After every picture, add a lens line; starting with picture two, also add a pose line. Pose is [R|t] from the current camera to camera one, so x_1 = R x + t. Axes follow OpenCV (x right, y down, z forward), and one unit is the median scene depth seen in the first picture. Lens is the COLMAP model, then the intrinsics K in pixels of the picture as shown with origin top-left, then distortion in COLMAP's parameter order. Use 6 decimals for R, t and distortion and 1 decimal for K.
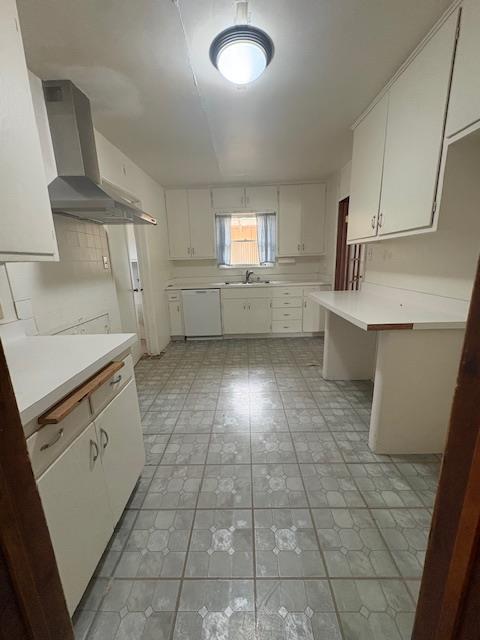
lens RADIAL K [[253.1, 0, 240.0], [0, 253.1, 320.0], [0, 0, 1]] dist [-0.000379, -0.000235]
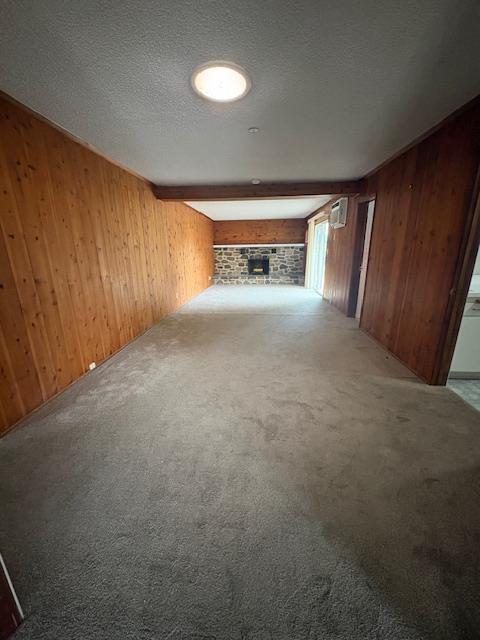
lens RADIAL K [[253.1, 0, 240.0], [0, 253.1, 320.0], [0, 0, 1]] dist [-0.000379, -0.000235]
pose [[-0.069009, 0.297233, -0.952308, 2.123984], [-0.212404, 0.928319, 0.305137, 0.256907], [0.974742, 0.223331, -0.000929, -1.513885]]
